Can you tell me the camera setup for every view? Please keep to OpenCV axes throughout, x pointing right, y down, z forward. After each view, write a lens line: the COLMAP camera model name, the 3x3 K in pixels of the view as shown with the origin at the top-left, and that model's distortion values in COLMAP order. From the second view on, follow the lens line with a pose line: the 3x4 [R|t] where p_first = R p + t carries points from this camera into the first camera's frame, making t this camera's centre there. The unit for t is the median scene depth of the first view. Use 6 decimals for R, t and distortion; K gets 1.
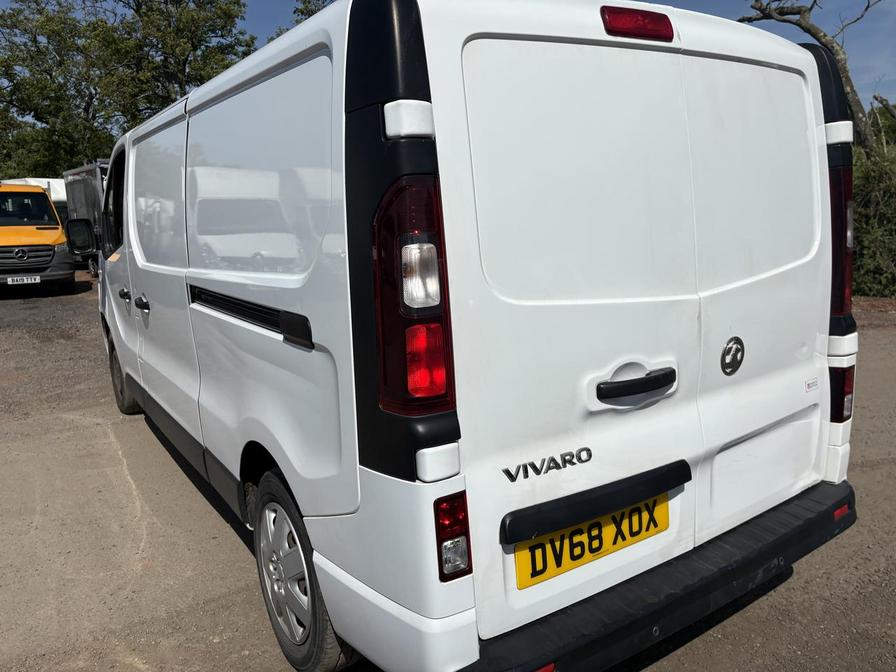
lens RADIAL K [[677.6, 0, 450.4], [0, 677.6, 316.5], [0, 0, 1]] dist [0.001487, -0.003574]
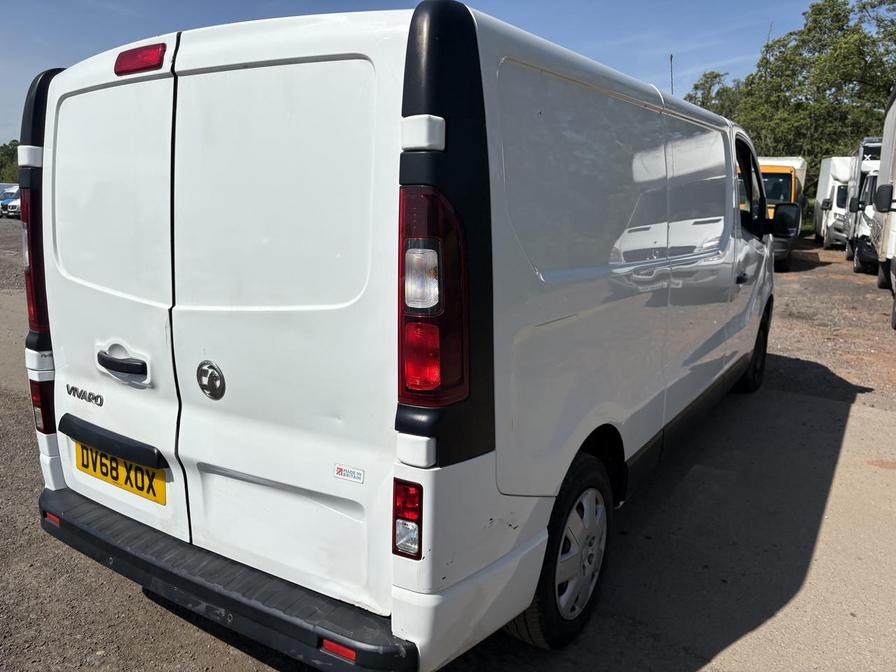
lens RADIAL K [[679.2, 0, 448.0], [0, 679.2, 336.0], [0, 0, 1]] dist [0.054944, -0.059201]
pose [[0.397914, 0.220608, -0.890504, 1.641221], [-0.167358, 0.971825, 0.165972, -0.260947], [0.902029, 0.082990, 0.423623, 1.021516]]
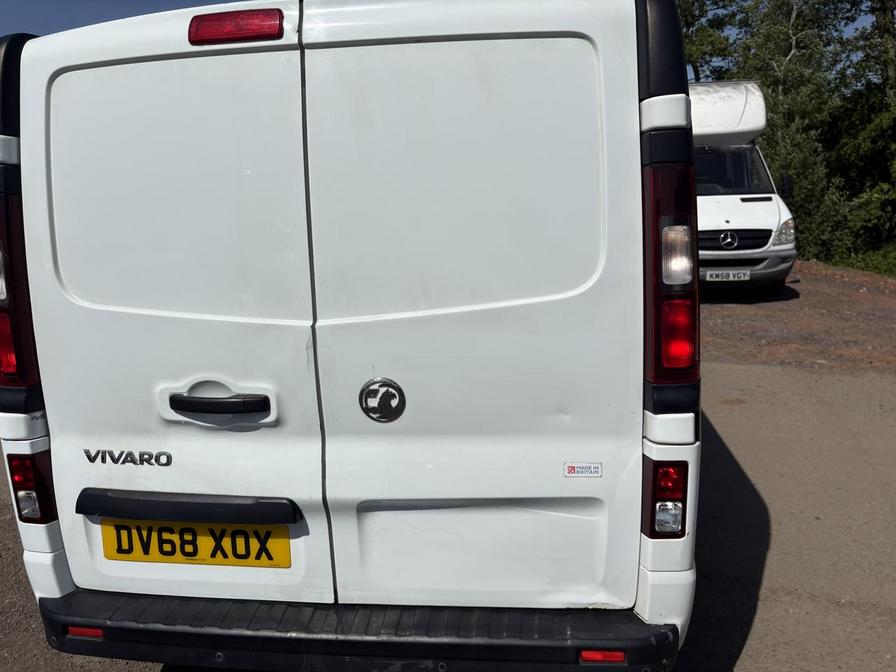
lens RADIAL K [[659.5, 0, 434.3], [0, 659.5, 332.7], [0, 0, 1]] dist [0.020855, -0.003754]
pose [[0.757170, 0.123808, -0.641378, 1.135691], [-0.101391, 0.992249, 0.071843, -0.105880], [0.645301, 0.010632, 0.763854, 0.474848]]
